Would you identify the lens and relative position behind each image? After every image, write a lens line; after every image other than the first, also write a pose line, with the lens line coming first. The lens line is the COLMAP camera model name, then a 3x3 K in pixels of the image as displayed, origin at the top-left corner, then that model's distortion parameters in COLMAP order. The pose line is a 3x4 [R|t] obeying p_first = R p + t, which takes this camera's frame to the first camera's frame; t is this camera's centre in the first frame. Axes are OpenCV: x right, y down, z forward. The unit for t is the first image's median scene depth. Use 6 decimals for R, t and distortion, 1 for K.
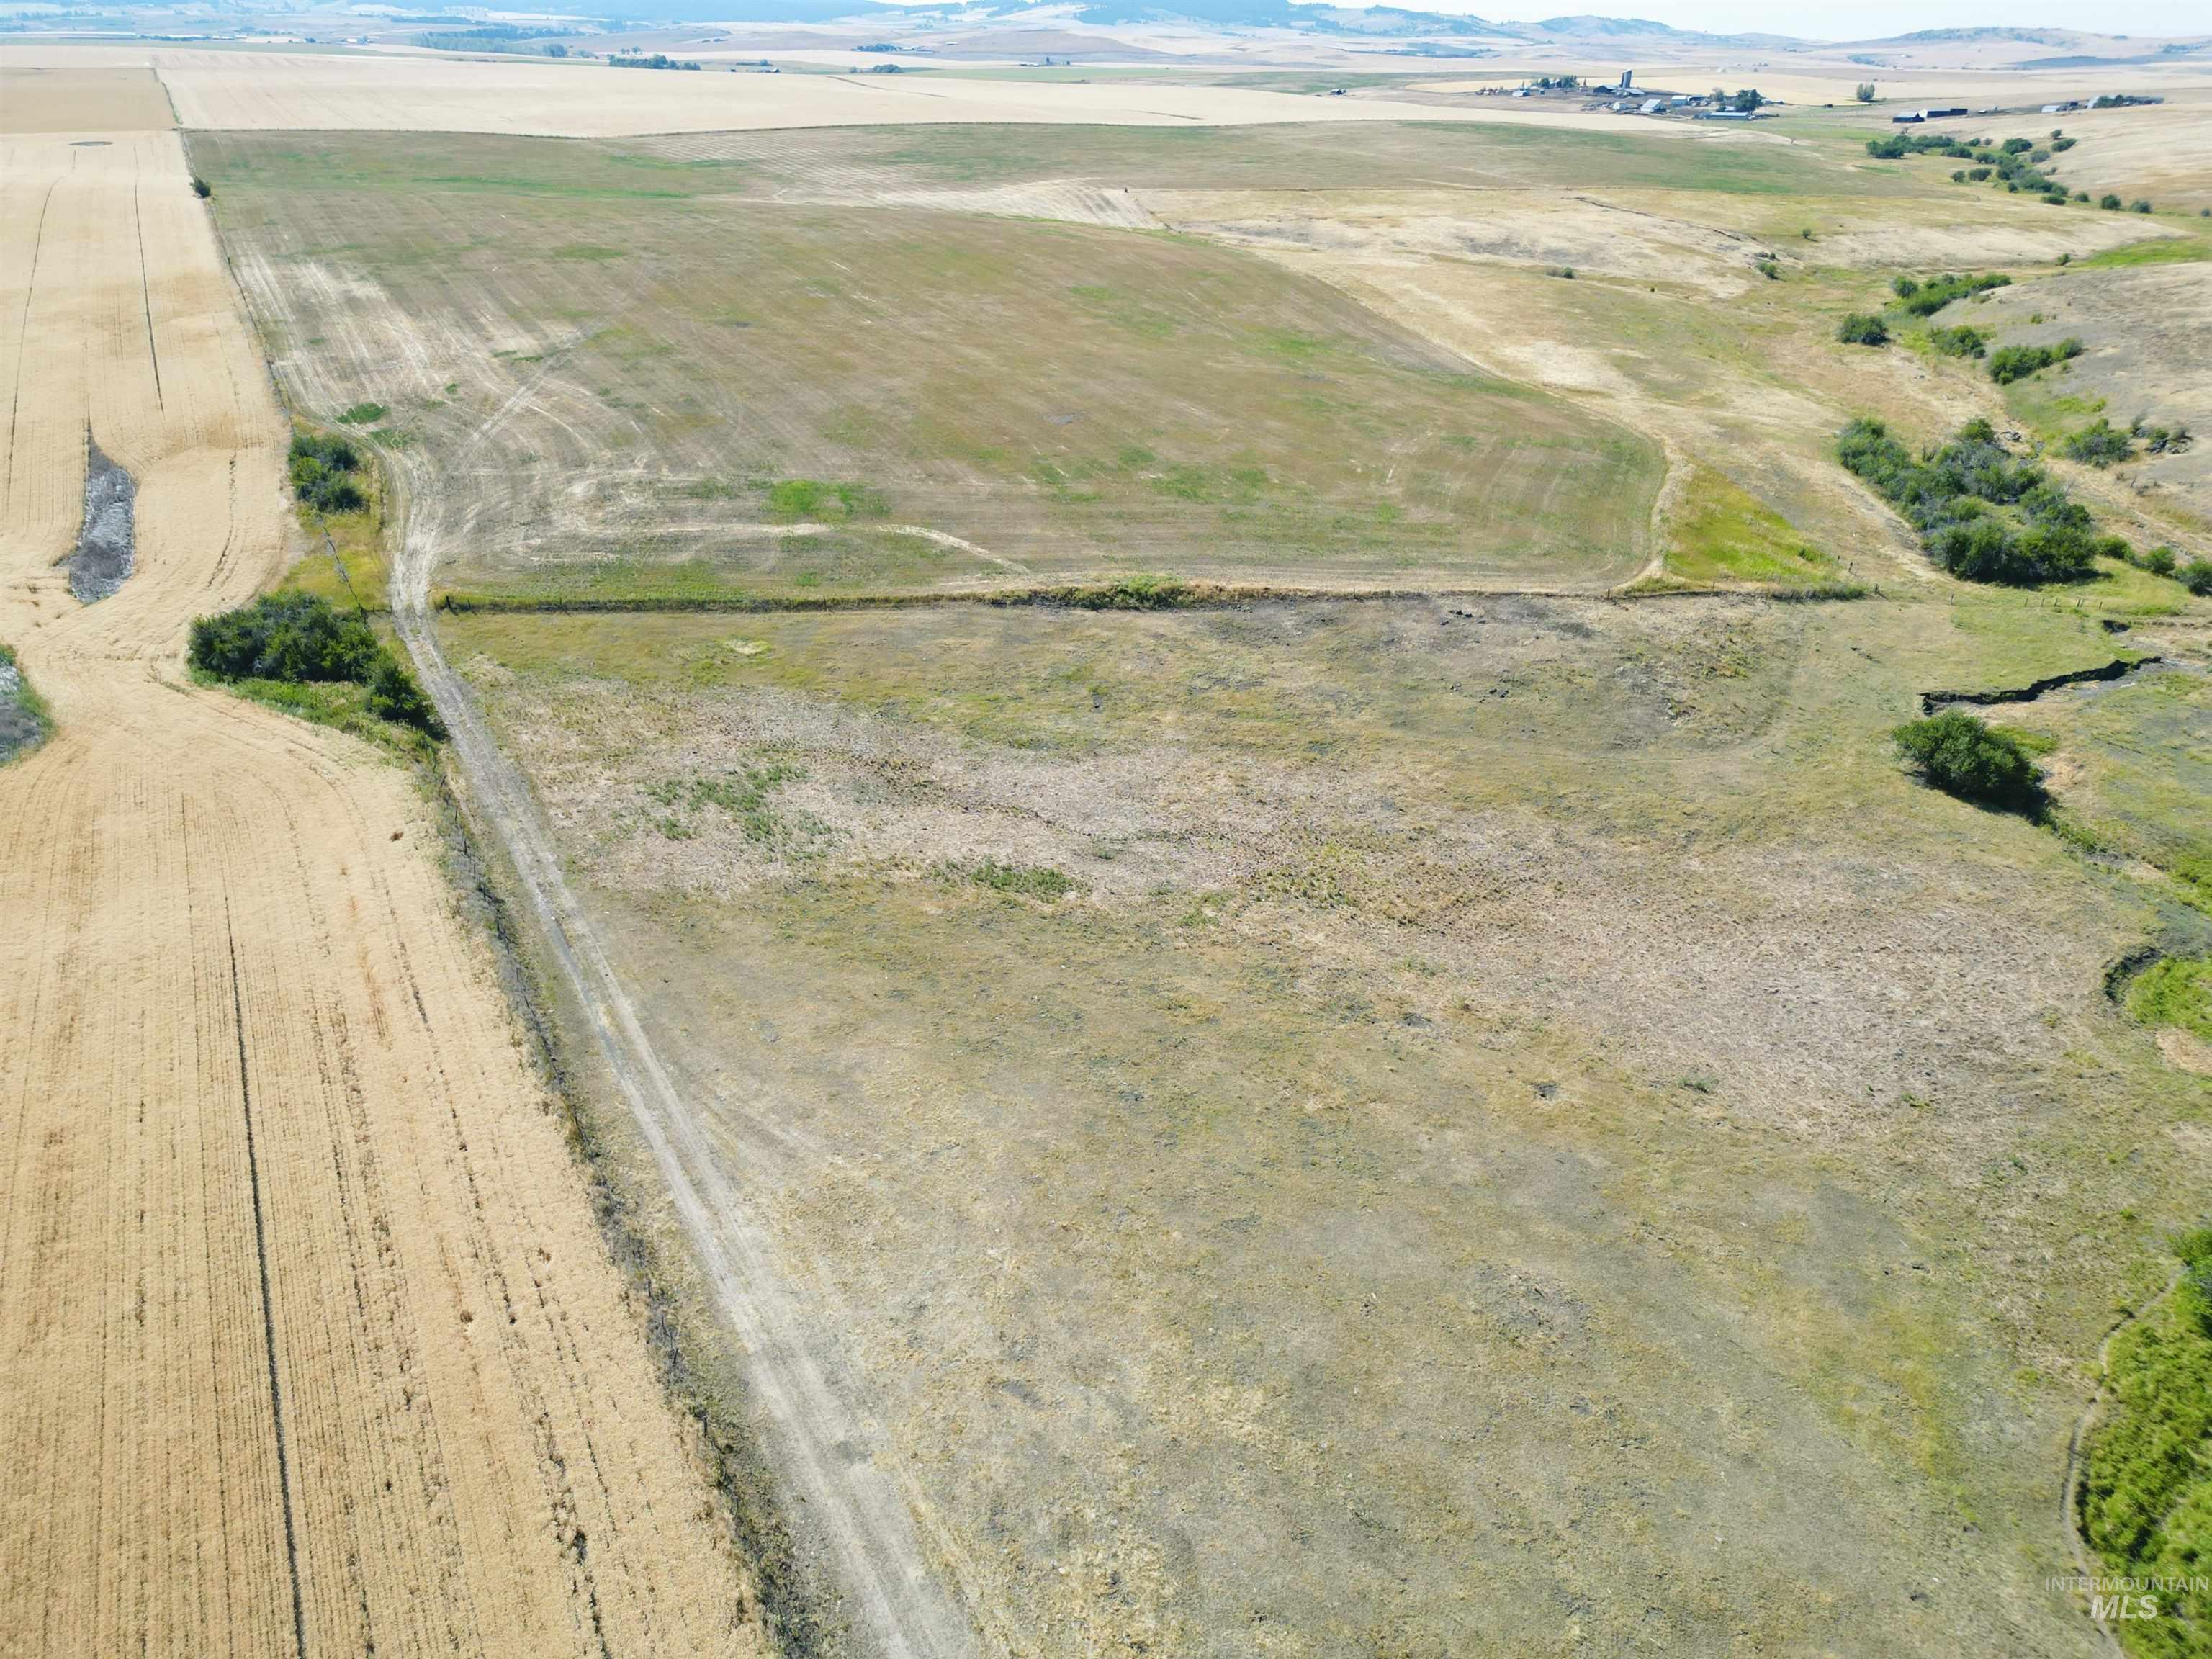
lens RADIAL K [[1546.8, 0, 1093.9], [0, 1546.8, 806.7], [0, 0, 1]] dist [0.058640, -0.050229]
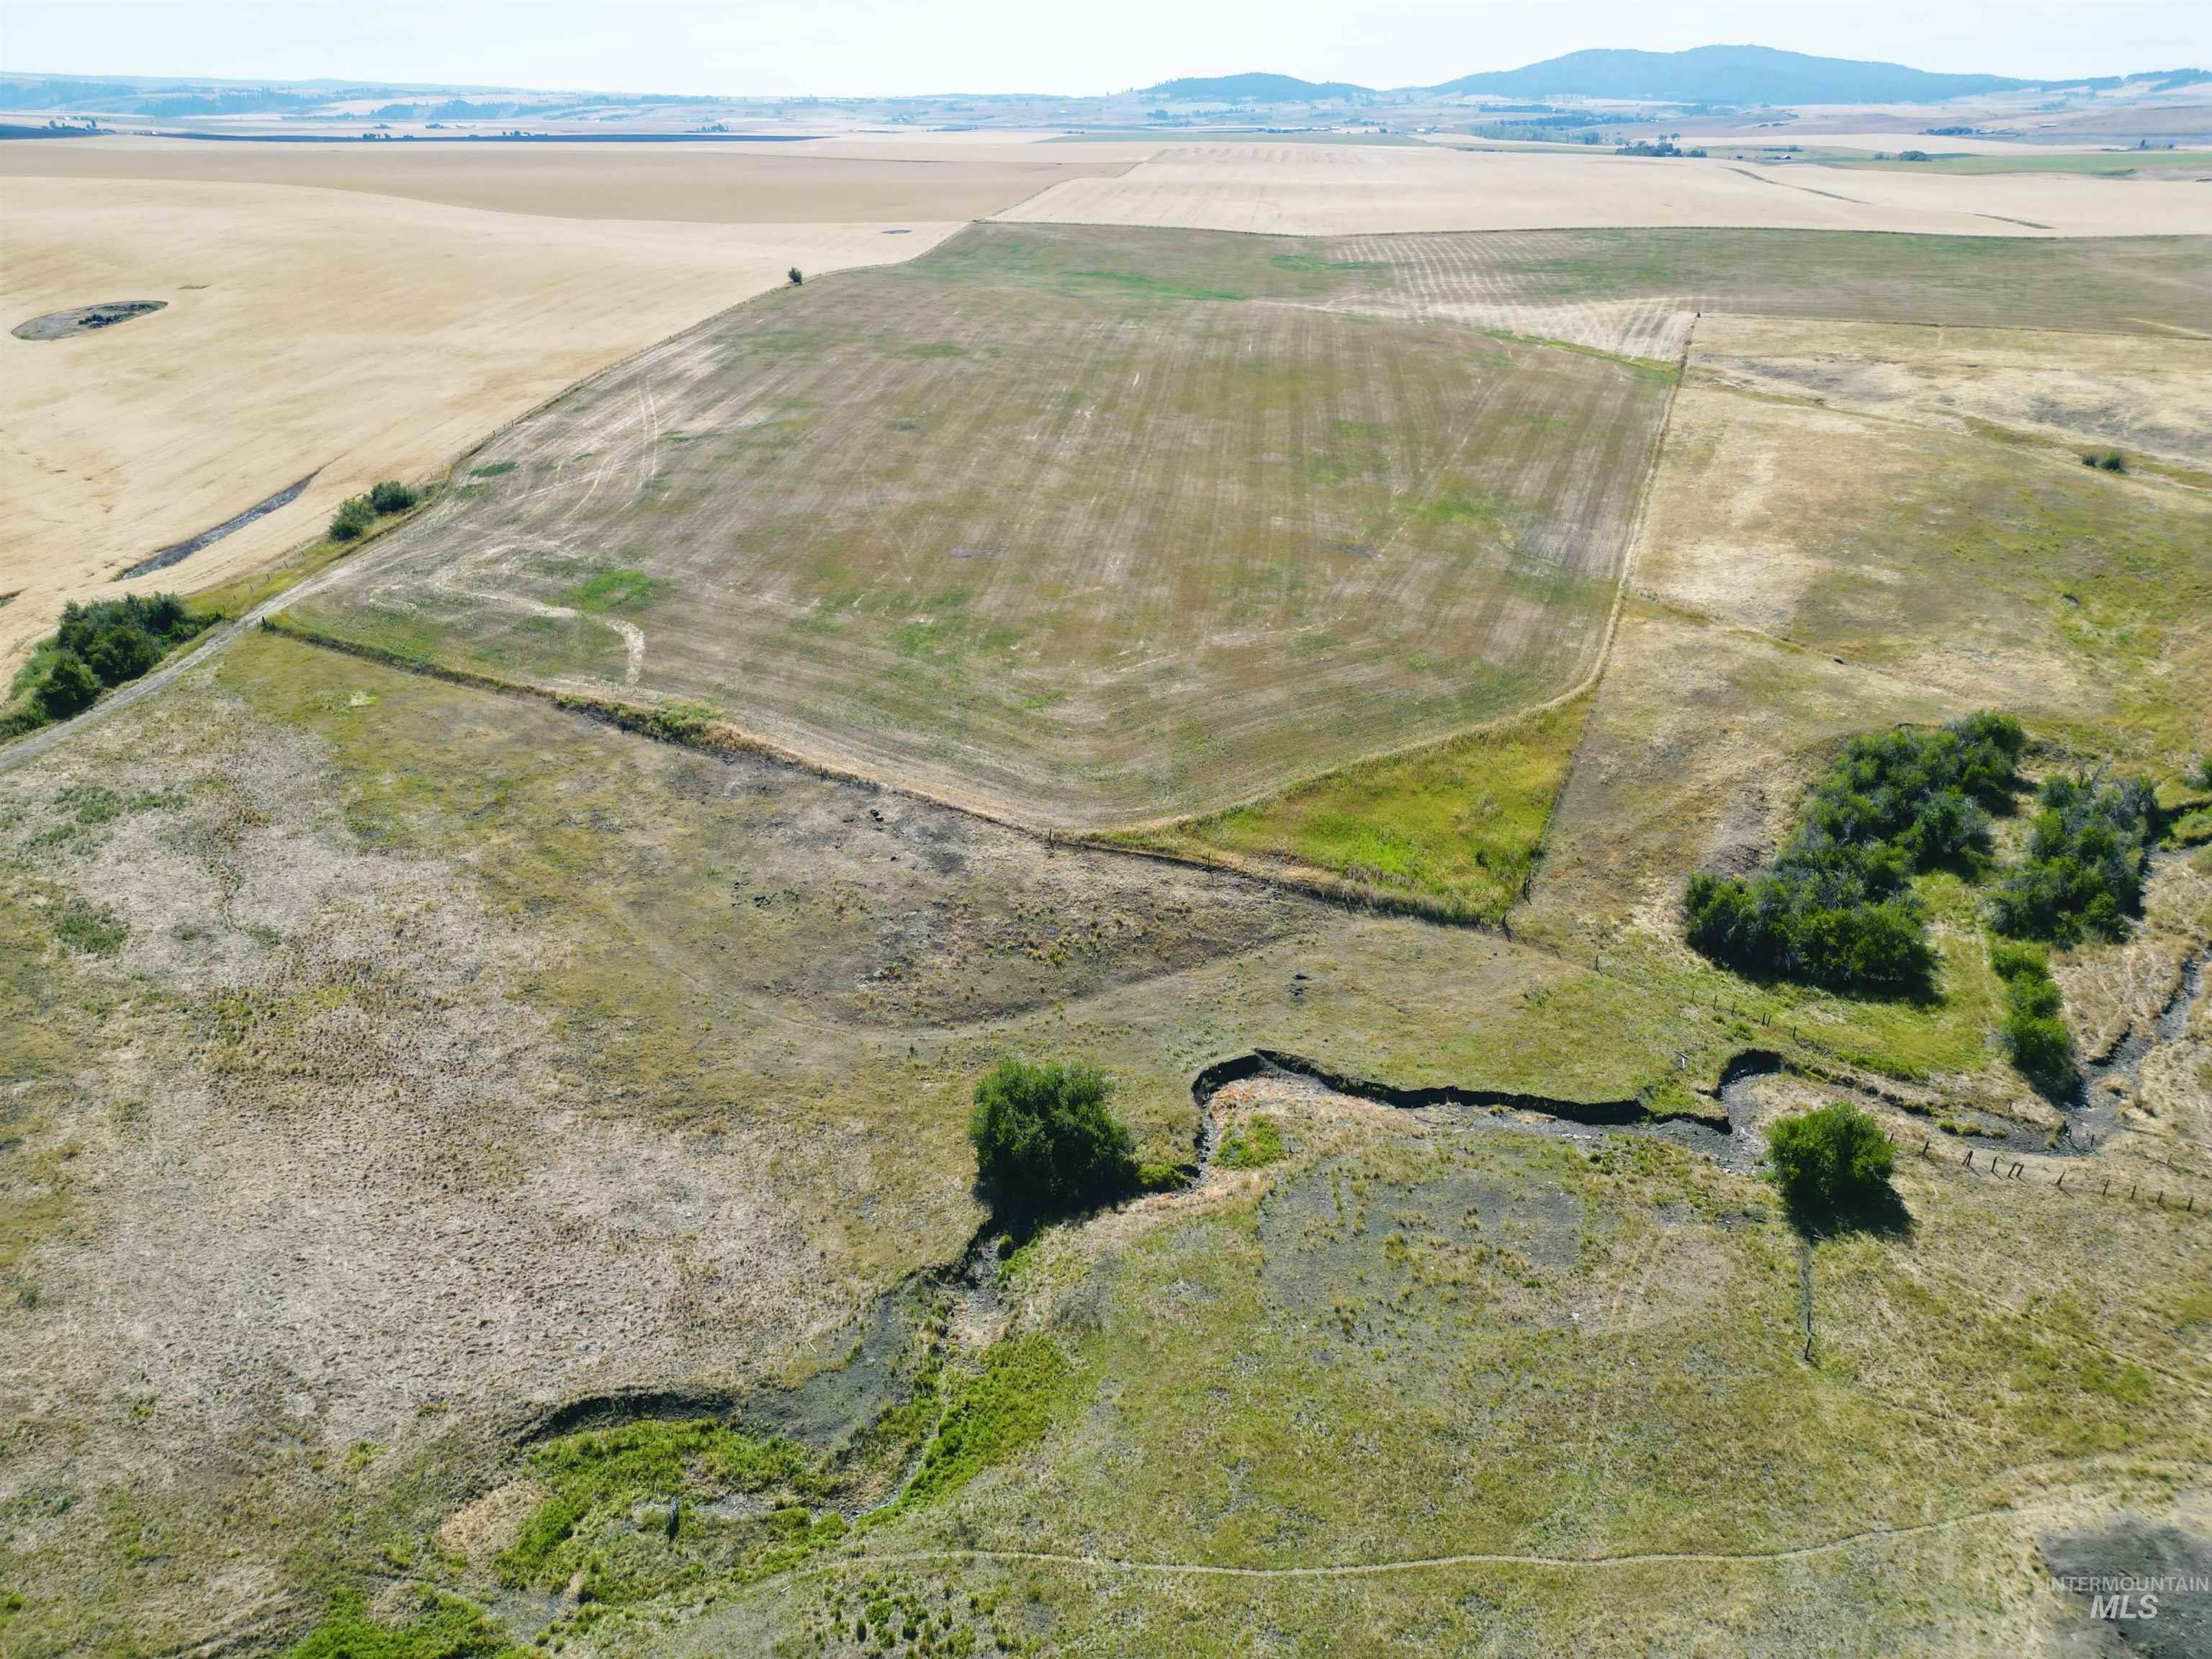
lens RADIAL K [[1566.2, 0, 1095.0], [0, 1566.2, 839.4], [0, 0, 1]] dist [0.063055, -0.061217]
pose [[0.814260, 0.235501, -0.530584, 0.837365], [-0.251851, 0.966827, 0.042626, -0.182798], [0.523022, 0.098920, 0.846560, 0.287624]]
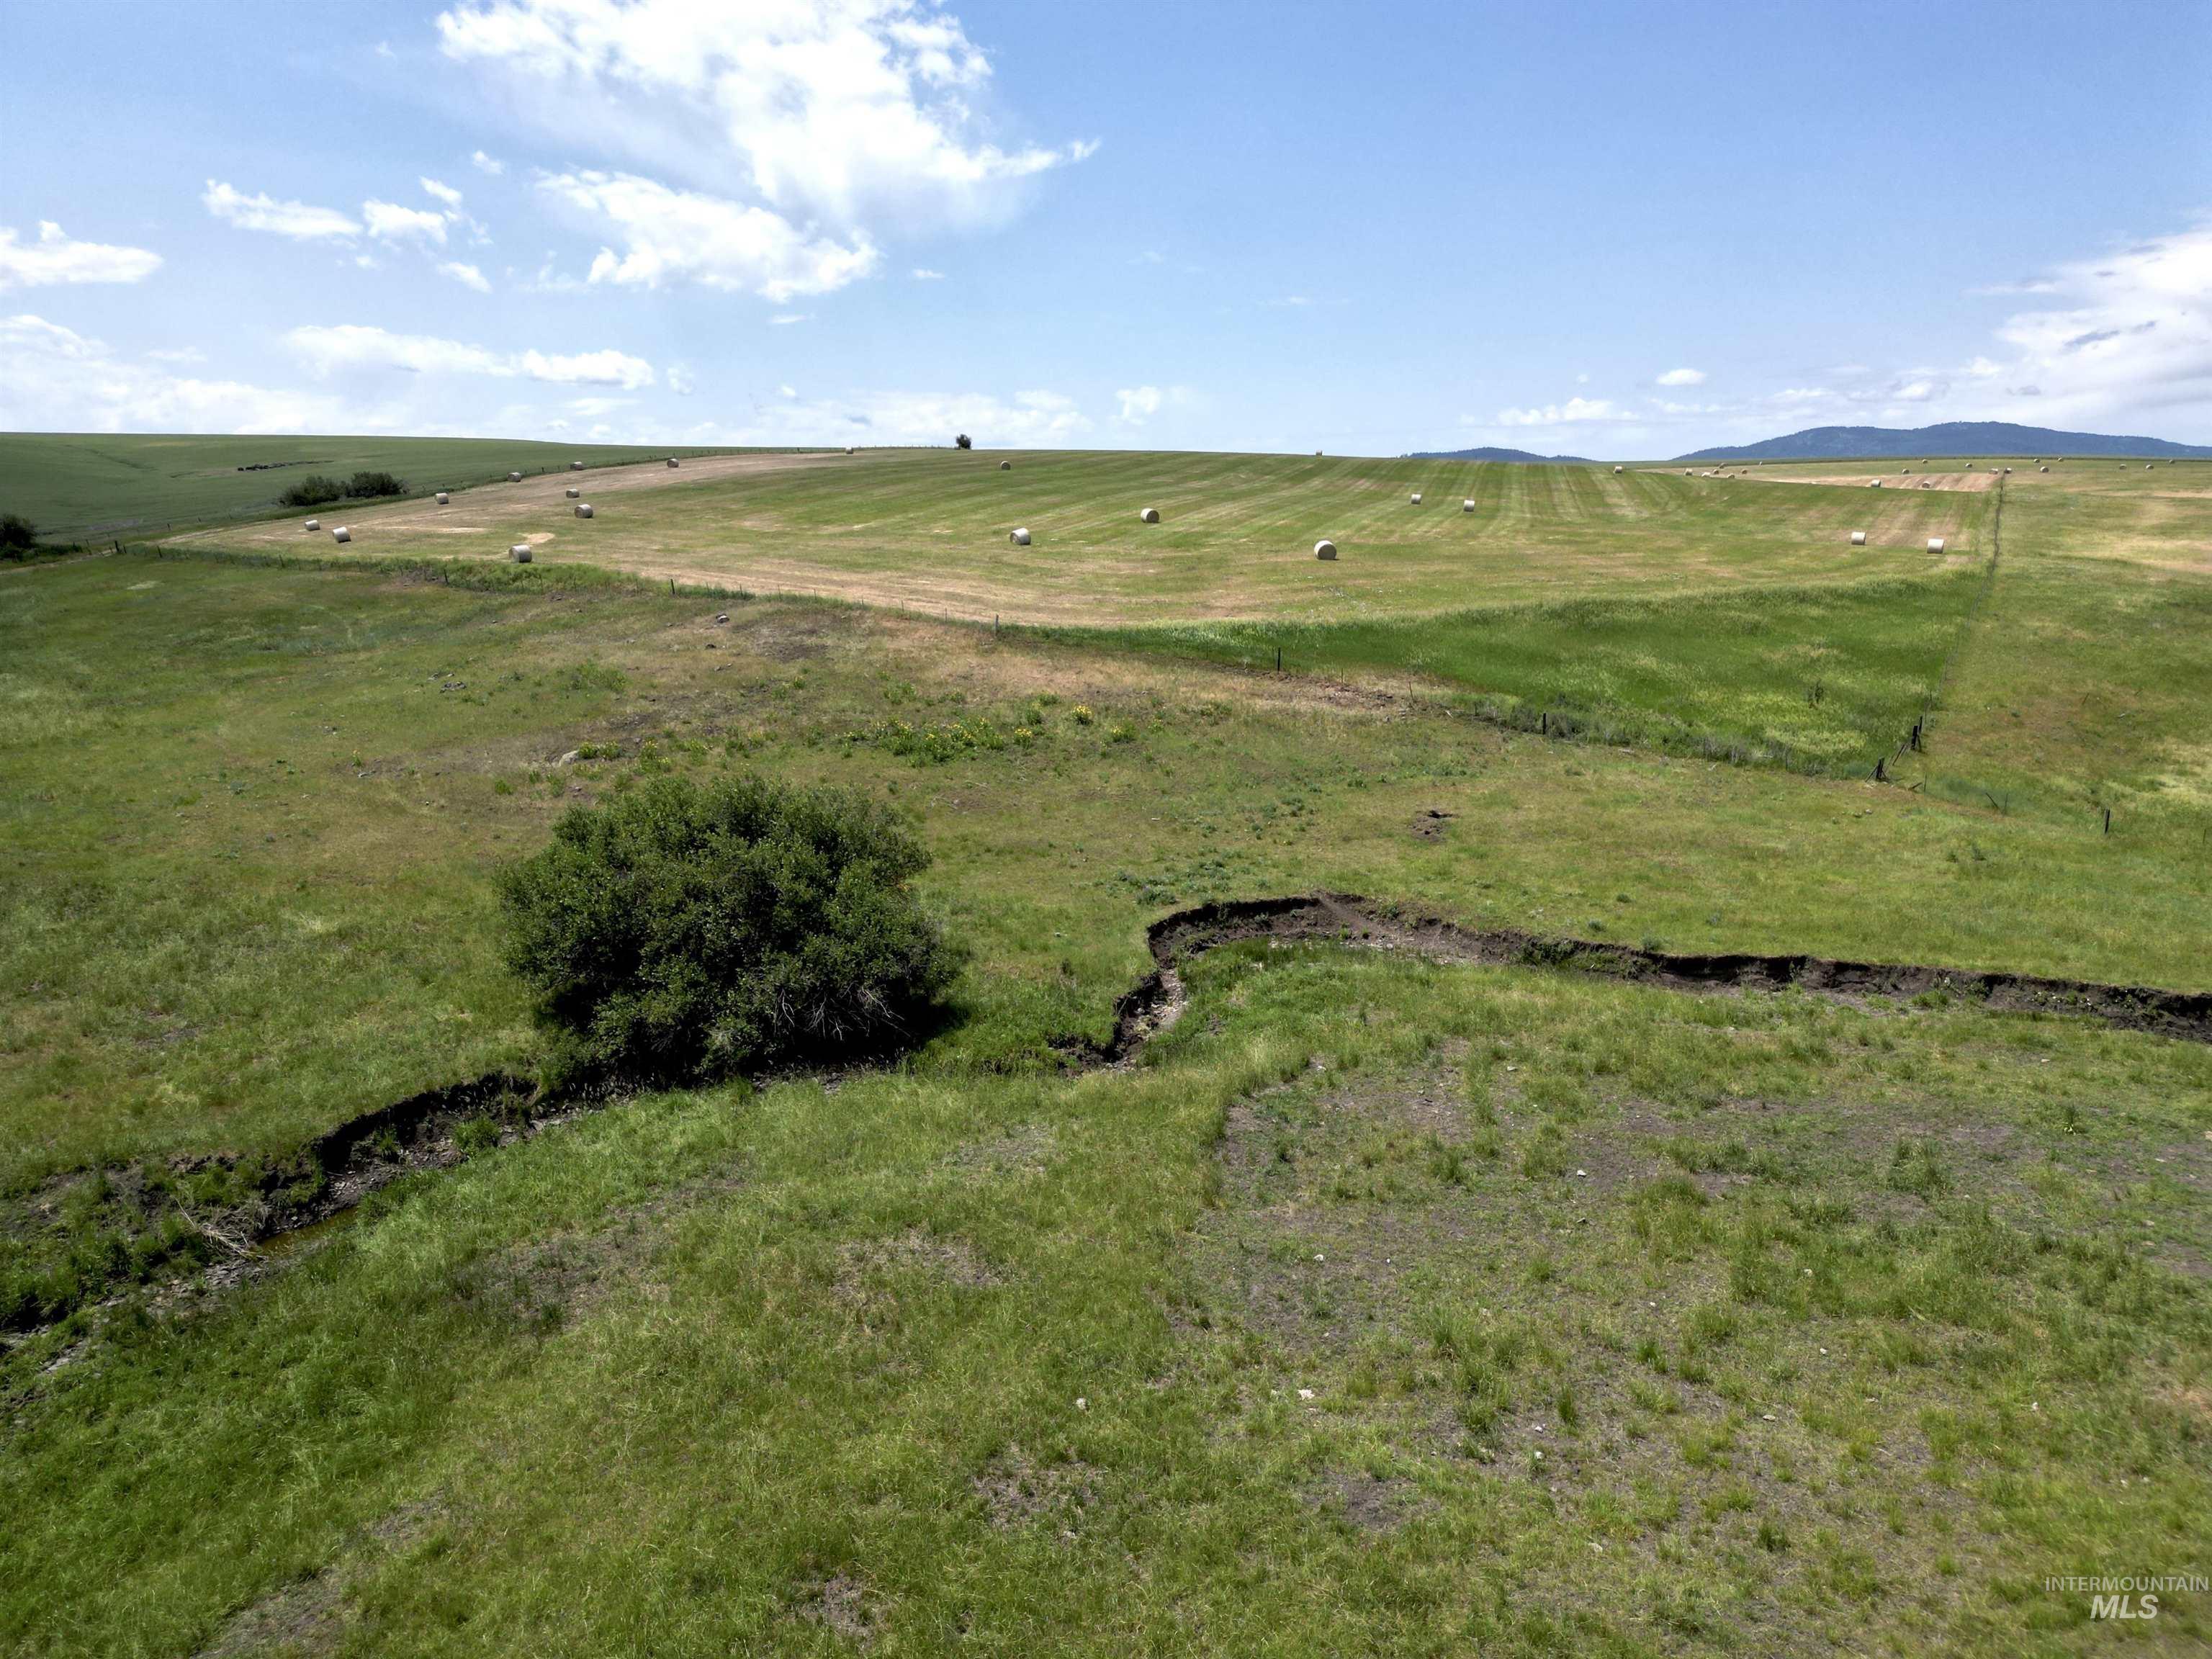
lens RADIAL K [[1563.9, 0, 1106.4], [0, 1563.9, 762.4], [0, 0, 1]] dist [0.065735, -0.064492]
pose [[0.725140, 0.112732, -0.679311, 0.711955], [-0.303476, 0.937856, -0.168311, -0.024550], [0.618122, 0.328204, 0.714288, 0.710290]]
